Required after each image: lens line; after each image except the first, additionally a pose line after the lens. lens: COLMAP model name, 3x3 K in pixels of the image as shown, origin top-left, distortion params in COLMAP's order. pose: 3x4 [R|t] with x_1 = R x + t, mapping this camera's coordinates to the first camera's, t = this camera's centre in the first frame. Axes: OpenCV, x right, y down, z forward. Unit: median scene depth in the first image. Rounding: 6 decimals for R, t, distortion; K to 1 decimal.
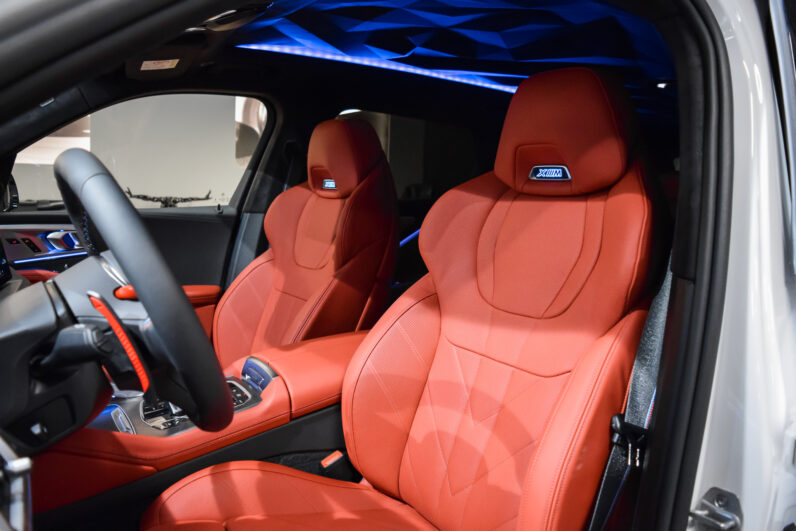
lens RADIAL K [[620.3, 0, 394.6], [0, 620.3, 261.8], [0, 0, 1]] dist [-0.111150, 0.051275]
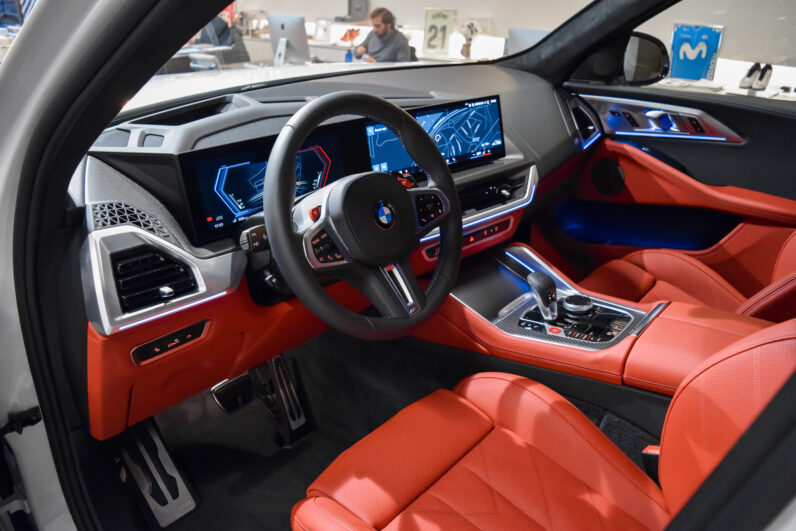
lens RADIAL K [[620.3, 0, 394.6], [0, 620.3, 261.8], [0, 0, 1]] dist [-0.111150, 0.051275]
pose [[0.255127, 0.380347, -0.888958, 0.393998], [-0.107953, 0.924839, 0.364717, -0.166490], [0.960862, 0.002917, 0.277011, 0.355915]]
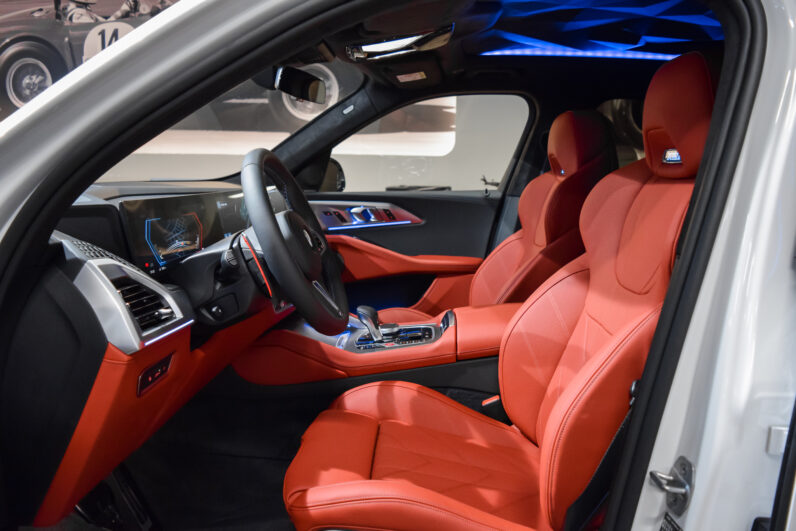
lens RADIAL K [[620.3, 0, 394.6], [0, 620.3, 261.8], [0, 0, 1]] dist [-0.111150, 0.051275]
pose [[0.810857, 0.070727, -0.580954, 0.364183], [-0.060866, 0.997479, 0.036484, 0.017382], [0.582070, 0.005777, 0.813118, -0.071653]]
